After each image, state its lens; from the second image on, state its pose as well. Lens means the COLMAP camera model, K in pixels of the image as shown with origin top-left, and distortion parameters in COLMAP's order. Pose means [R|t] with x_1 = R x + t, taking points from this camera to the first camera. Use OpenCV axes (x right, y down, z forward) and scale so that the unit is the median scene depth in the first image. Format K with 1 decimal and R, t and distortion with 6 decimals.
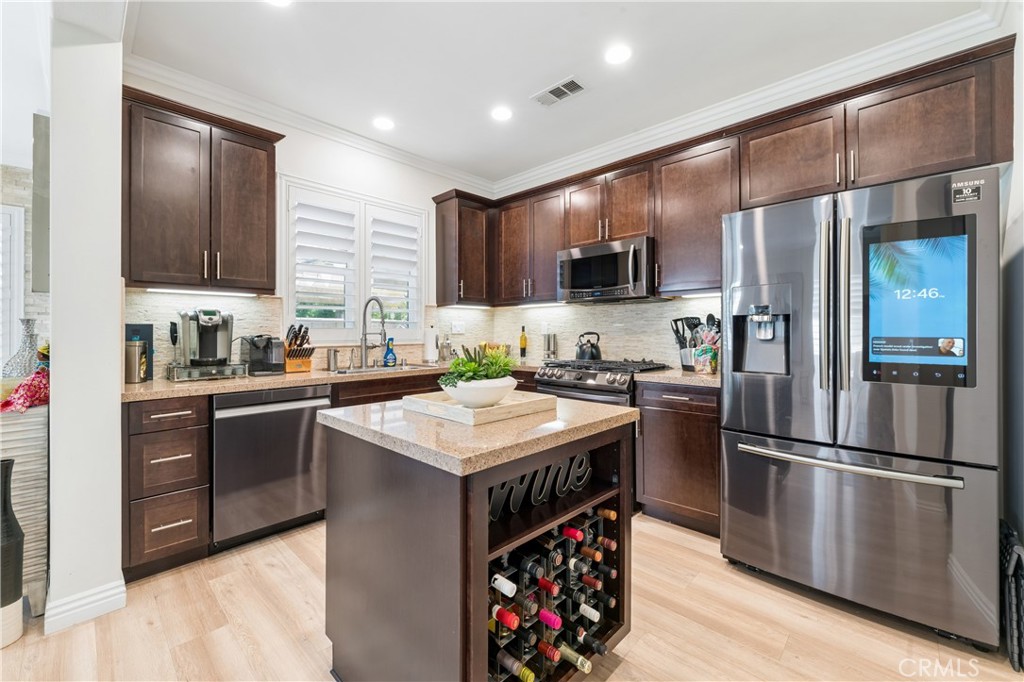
lens RADIAL K [[416.6, 0, 513.4], [0, 416.6, 328.8], [0, 0, 1]] dist [-0.000178, -0.000106]
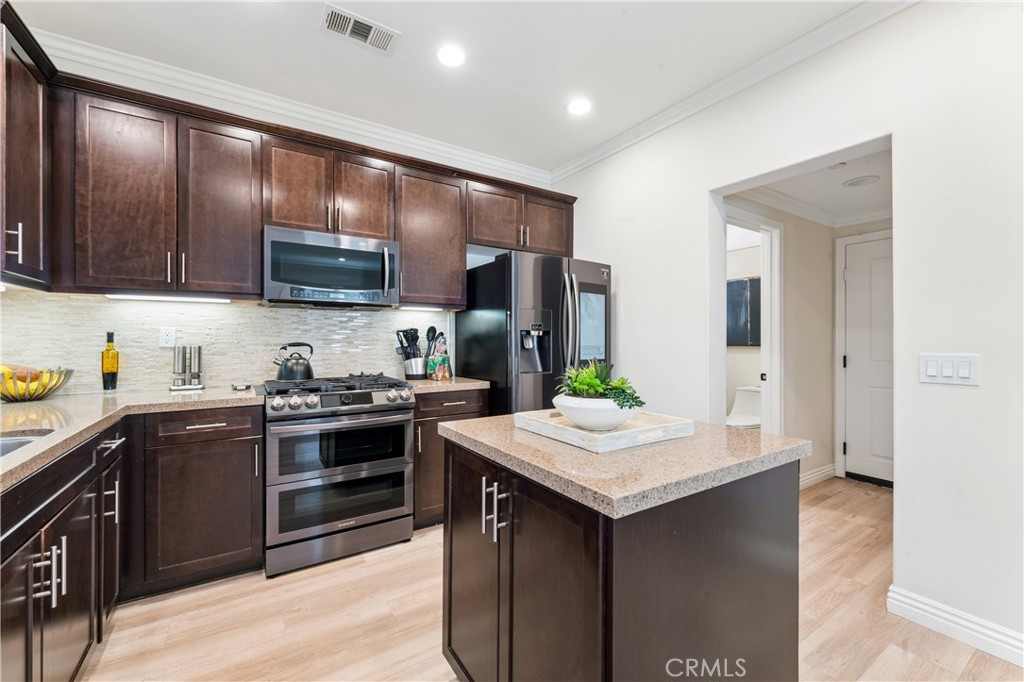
lens RADIAL K [[405.9, 0, 512.0], [0, 405.9, 341.0], [0, 0, 1]] dist [0.000385, -0.000004]
pose [[0.240422, 0.000382, 0.970668, -0.497910], [-0.007027, 0.999974, 0.001347, 0.000276], [-0.970643, -0.007145, 0.240418, 0.500452]]
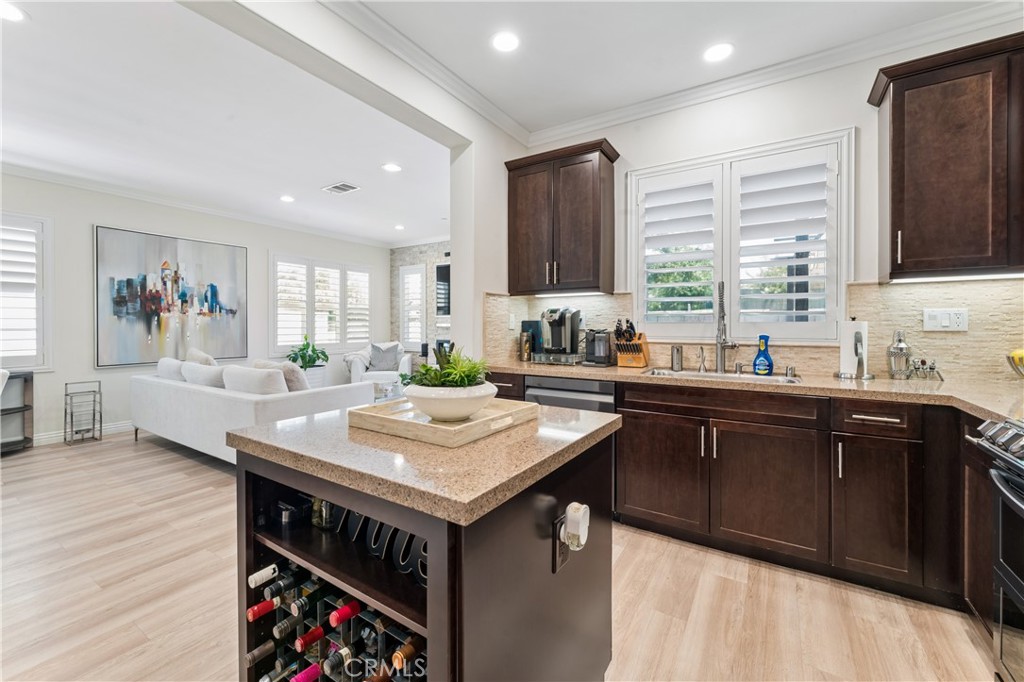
lens RADIAL K [[416.6, 0, 513.4], [0, 416.6, 328.8], [0, 0, 1]] dist [-0.000178, -0.000106]
pose [[0.186898, 0.004103, -0.982371, 0.380226], [0.002174, 0.999987, 0.004590, 0.007248], [0.982377, -0.002994, 0.186887, 0.507650]]
